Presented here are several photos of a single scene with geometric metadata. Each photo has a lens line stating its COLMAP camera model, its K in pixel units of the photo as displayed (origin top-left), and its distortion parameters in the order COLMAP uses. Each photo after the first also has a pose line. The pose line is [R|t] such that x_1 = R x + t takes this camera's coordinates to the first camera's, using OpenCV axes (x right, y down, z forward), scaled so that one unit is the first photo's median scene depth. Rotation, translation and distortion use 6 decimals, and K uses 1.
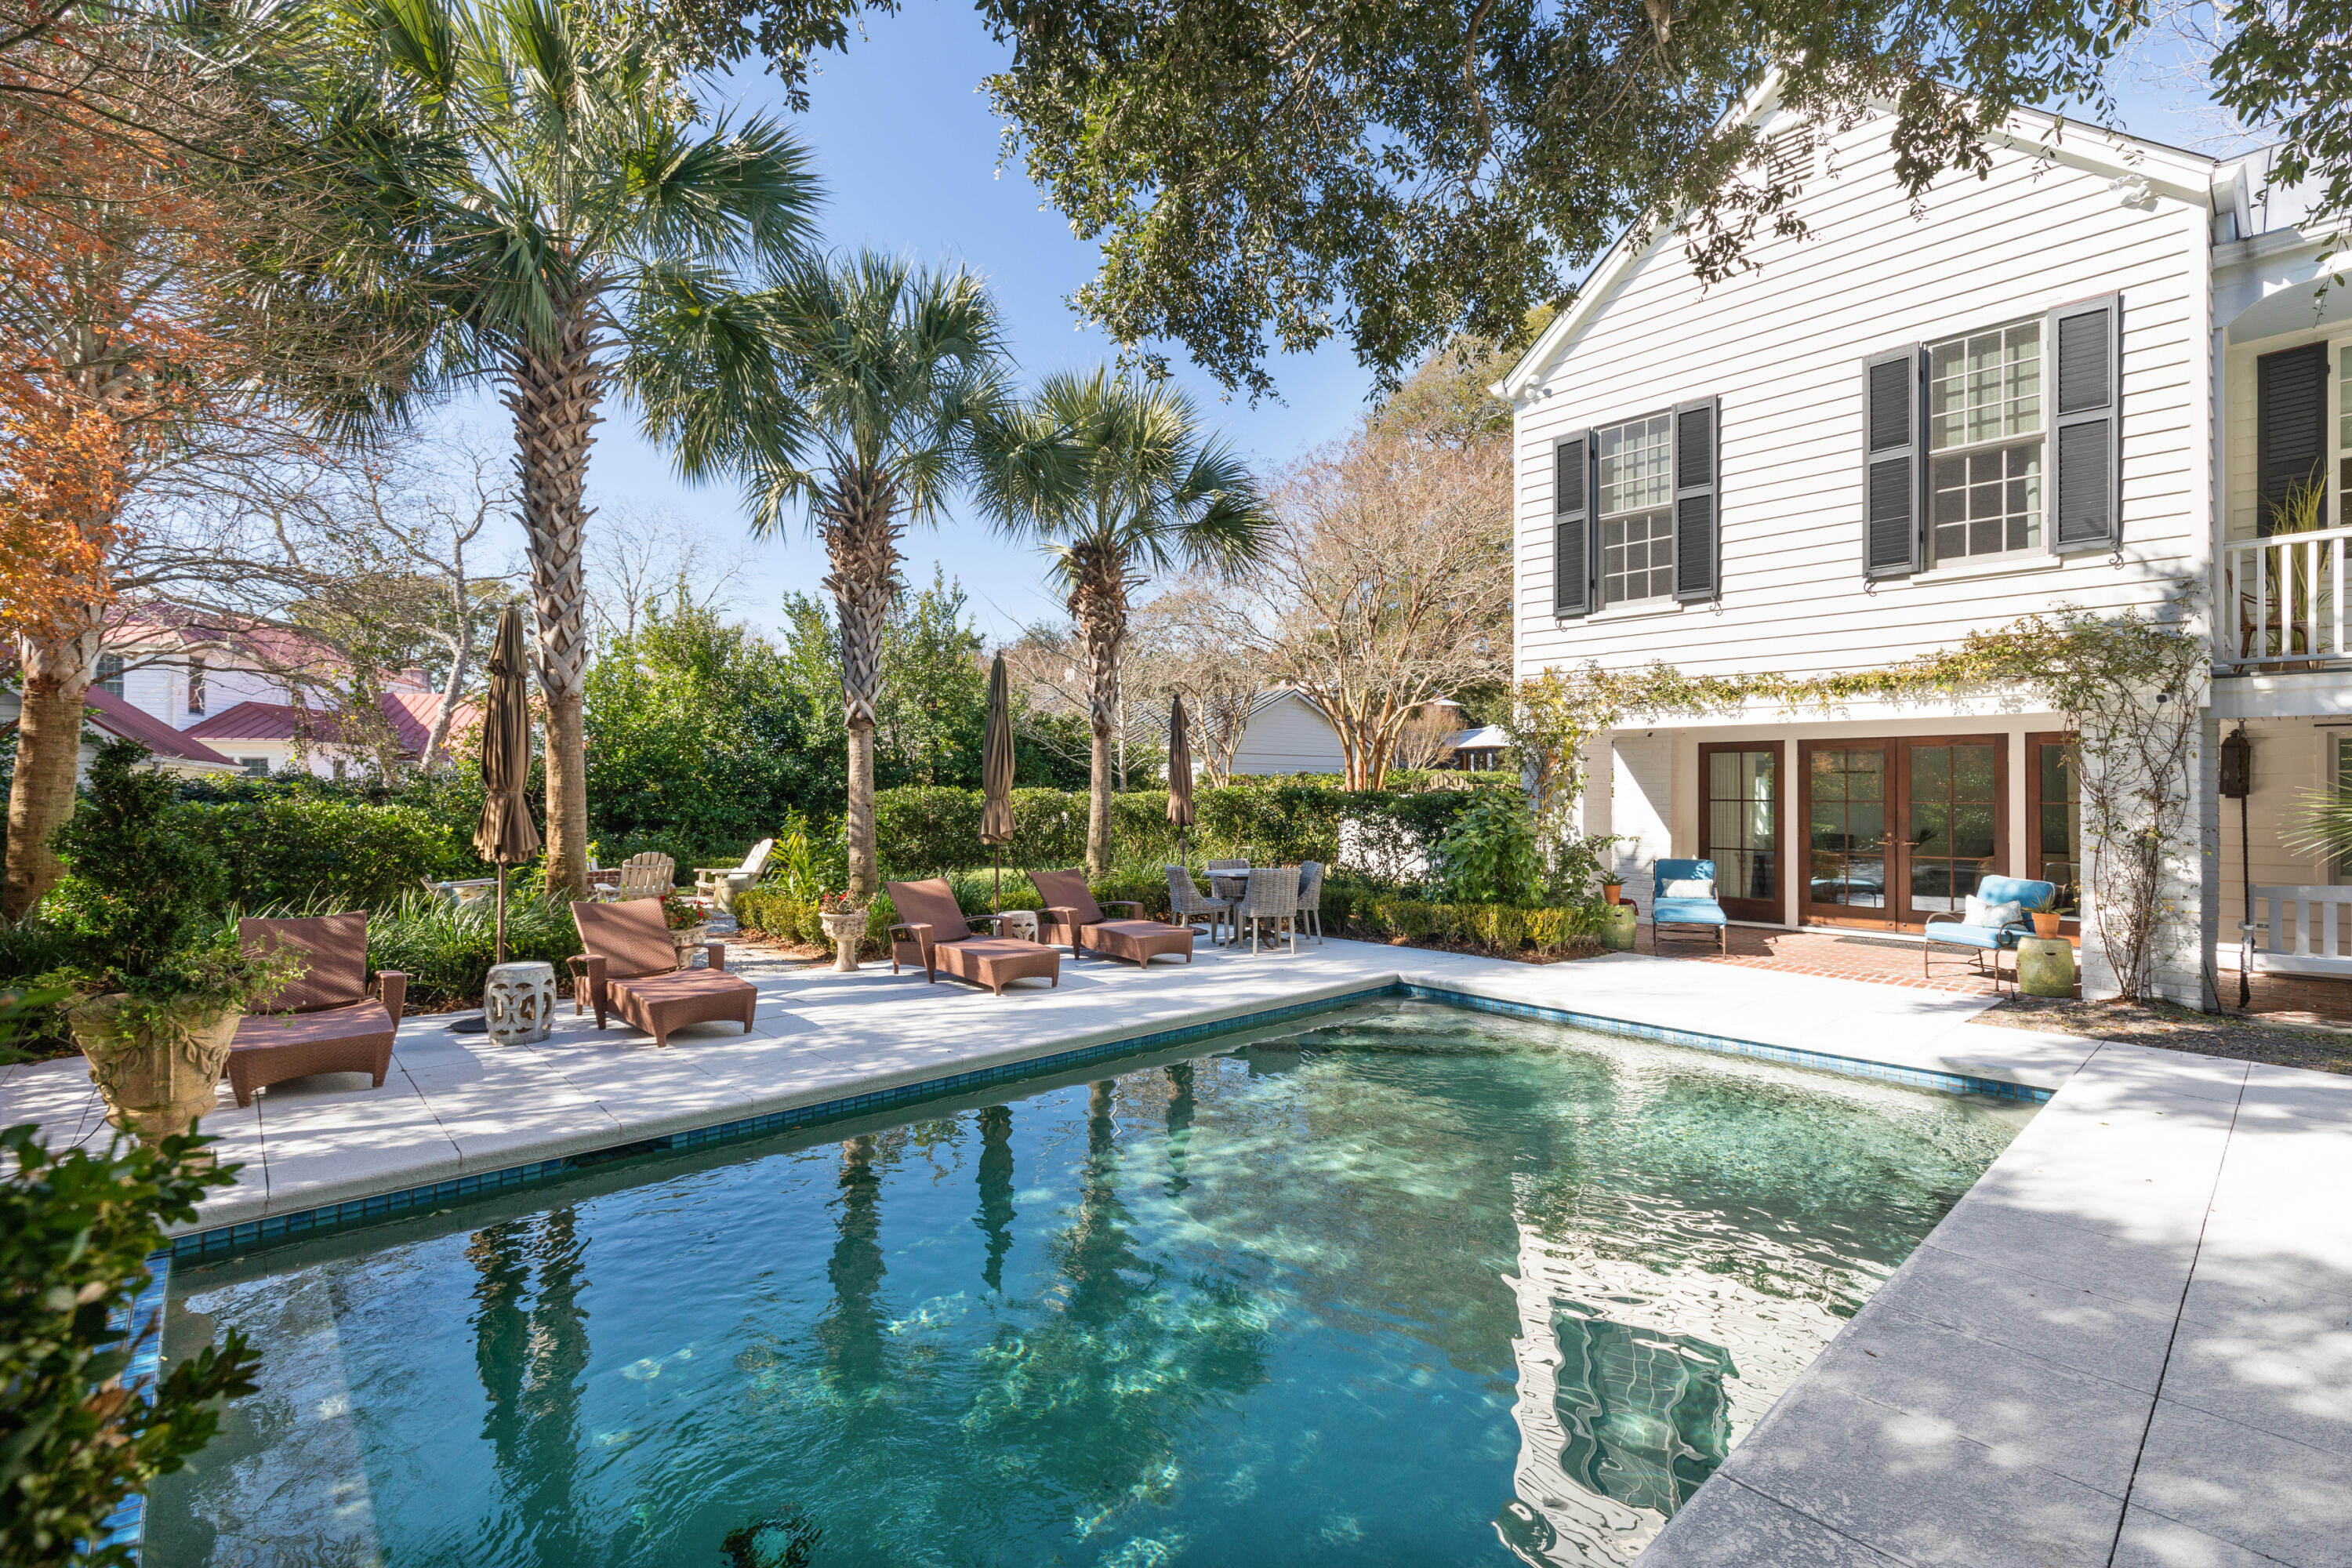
lens RADIAL K [[1030.3, 0, 1176.0], [0, 1030.3, 784.0], [0, 0, 1]] dist [0.006313, 0.000290]
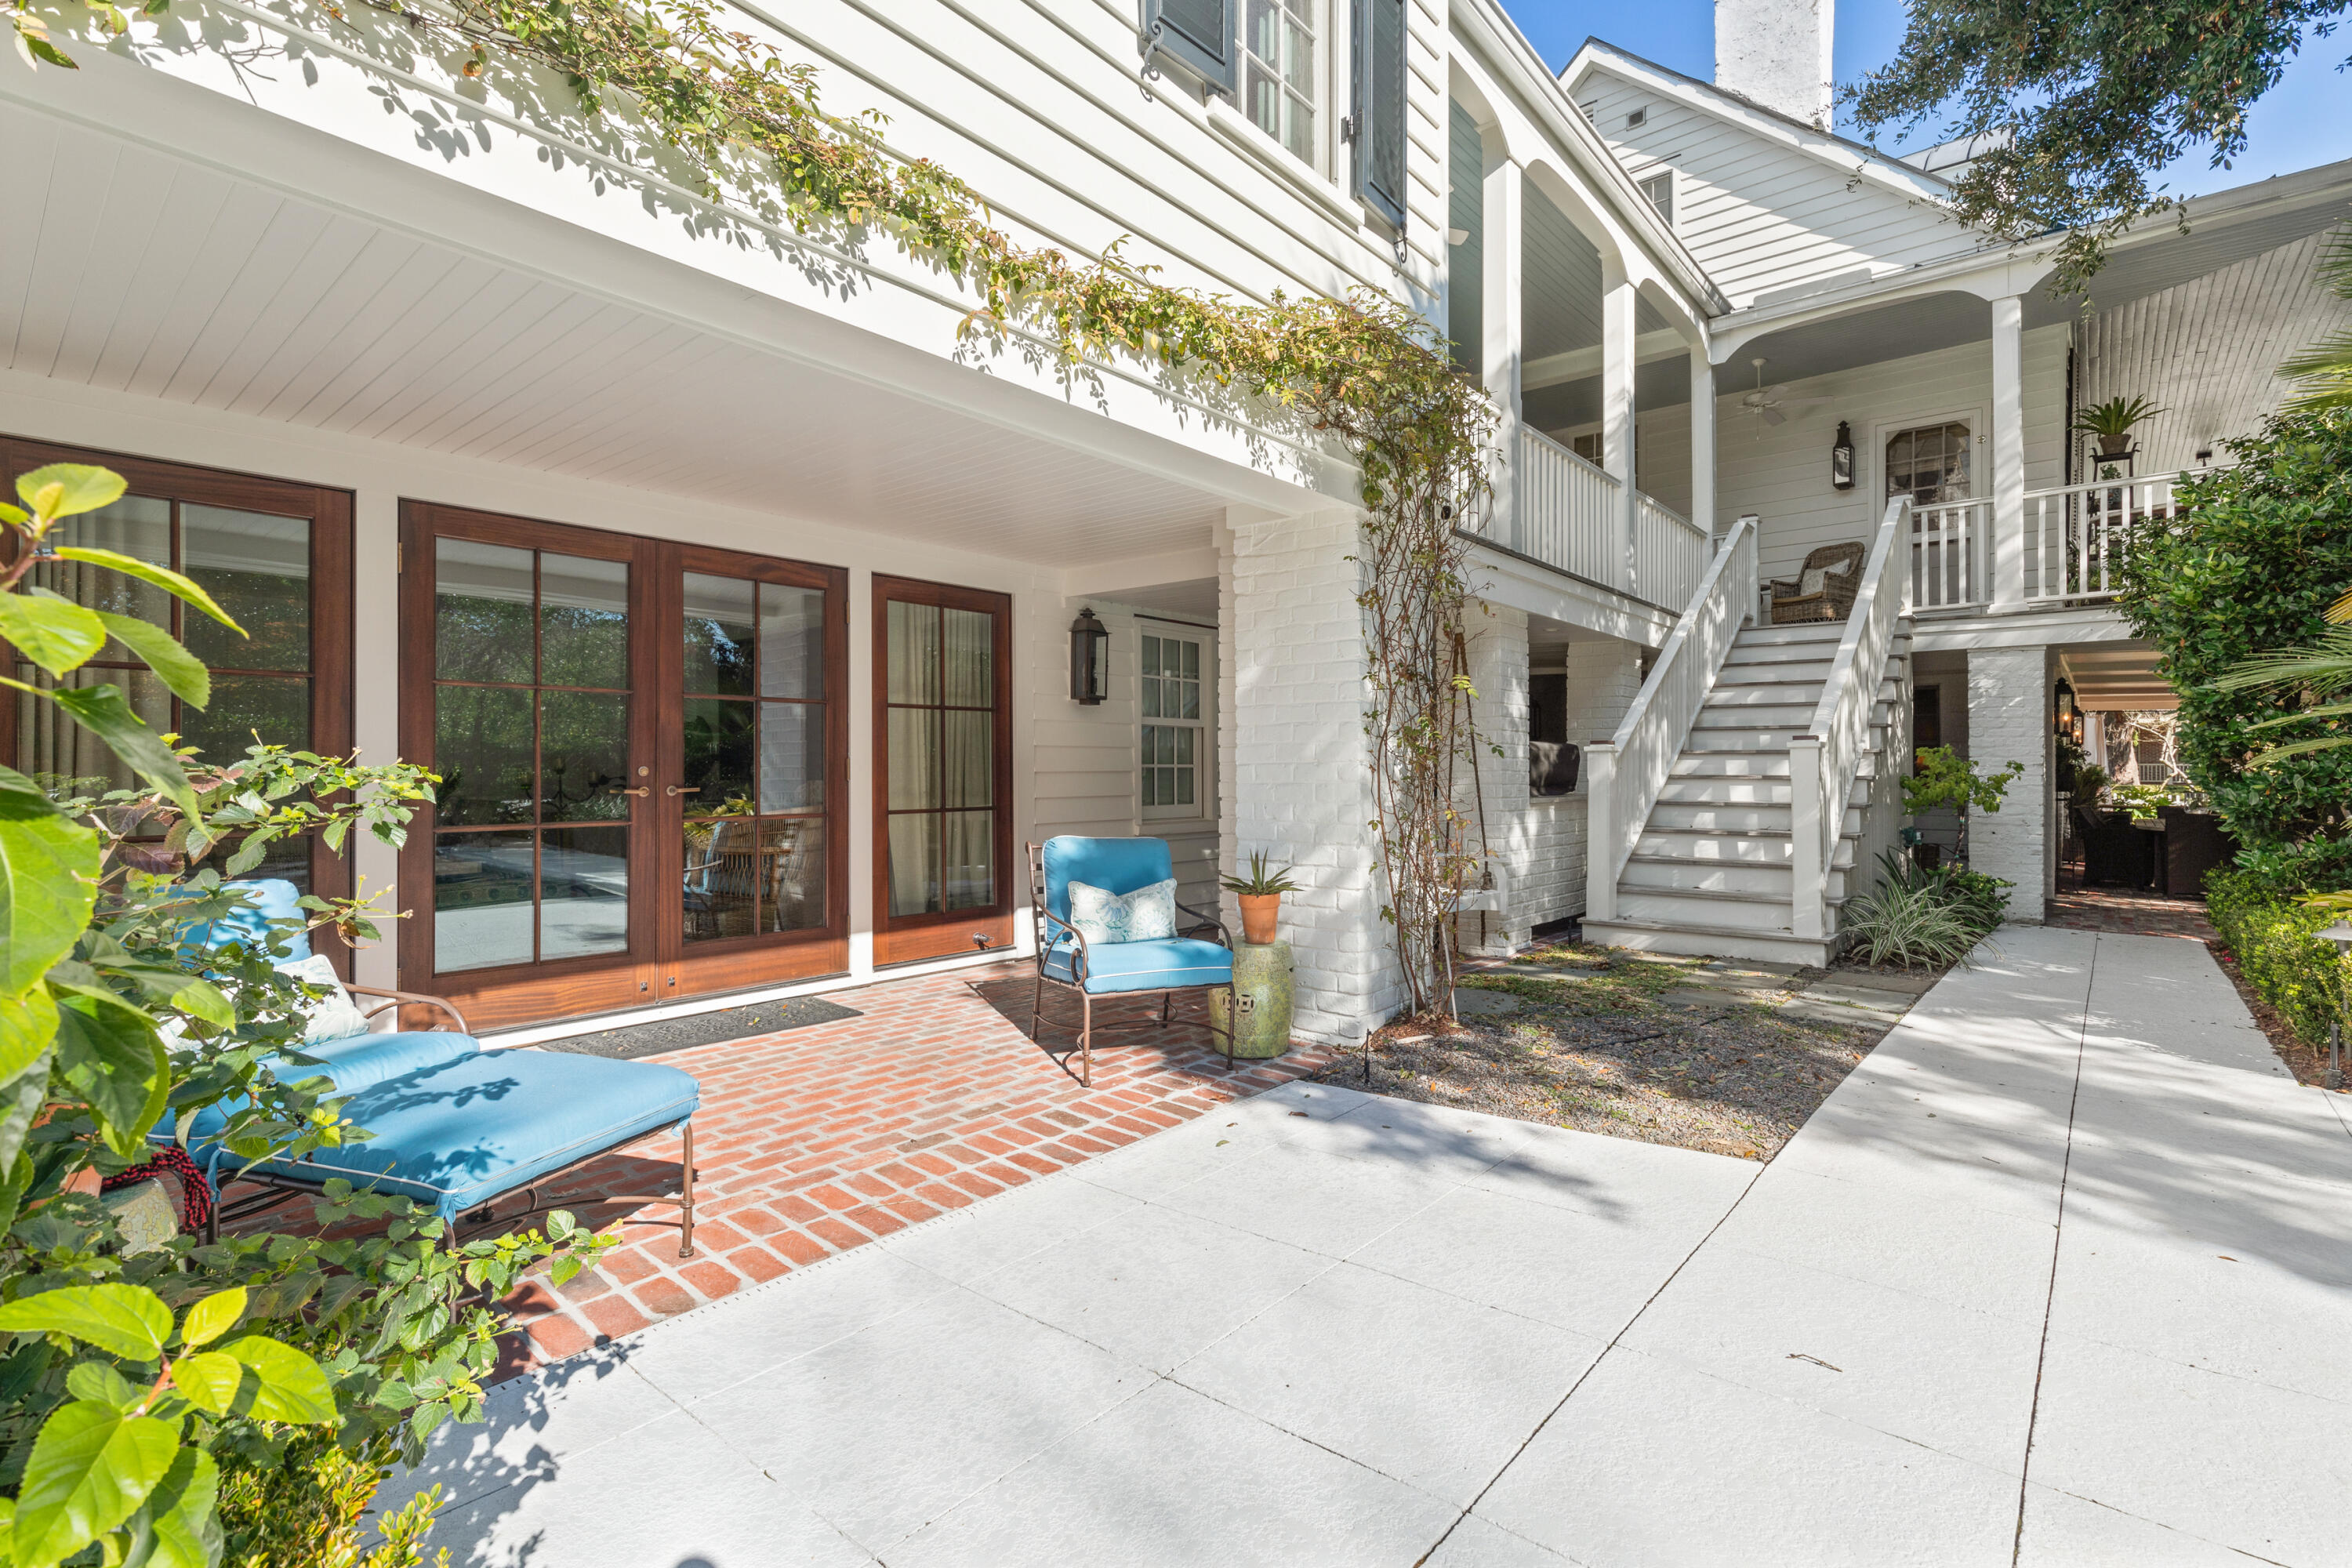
lens RADIAL K [[1030.3, 0, 1176.0], [0, 1030.3, 784.0], [0, 0, 1]] dist [0.006313, 0.000290]
pose [[-0.105611, -0.021271, 0.994180, 0.293654], [-0.009703, 0.999746, 0.020360, 0.055296], [-0.994360, -0.007496, -0.105790, 1.003302]]
